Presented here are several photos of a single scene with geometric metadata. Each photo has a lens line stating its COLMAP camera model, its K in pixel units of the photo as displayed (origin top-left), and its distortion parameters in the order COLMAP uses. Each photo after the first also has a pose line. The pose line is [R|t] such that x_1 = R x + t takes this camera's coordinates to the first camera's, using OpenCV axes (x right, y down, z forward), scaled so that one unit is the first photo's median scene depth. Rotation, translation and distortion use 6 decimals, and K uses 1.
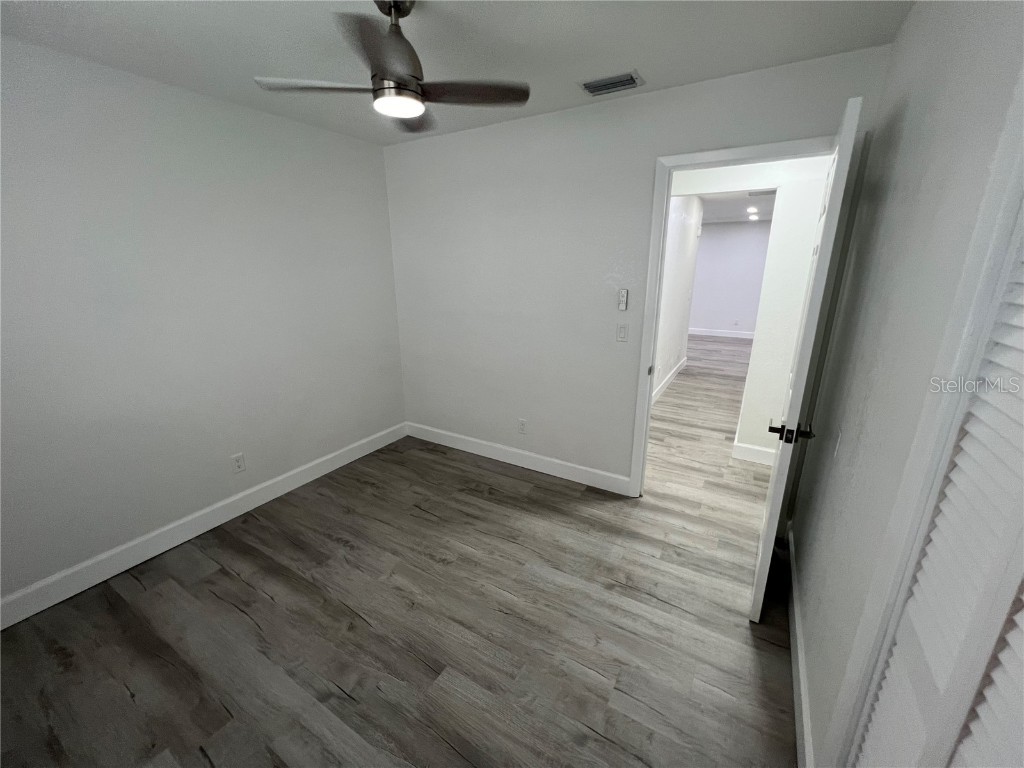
lens RADIAL K [[411.2, 0, 511.2], [0, 411.2, 383.9], [0, 0, 1]] dist [0.001412, 0.000296]
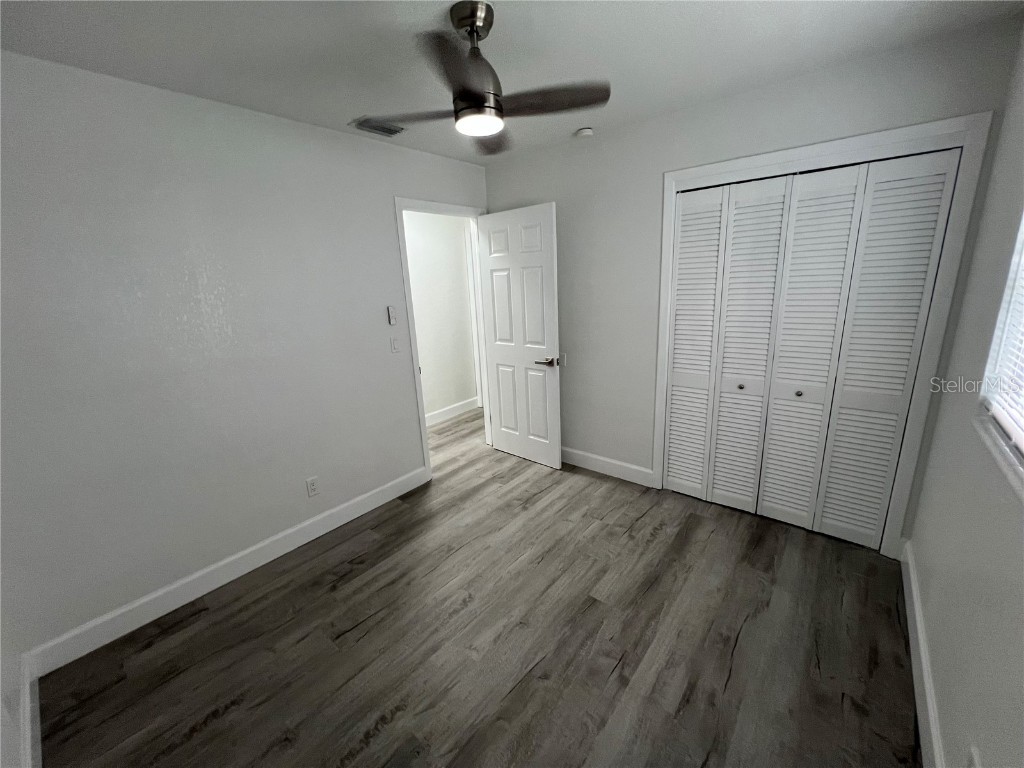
lens RADIAL K [[411.2, 0, 508.9], [0, 411.2, 384.3], [0, 0, 1]] dist [0.001412, 0.000296]
pose [[0.155146, -0.251522, 0.955336, -0.895532], [0.322728, 0.926891, 0.191622, -0.160923], [-0.933690, 0.278584, 0.224977, 0.564852]]
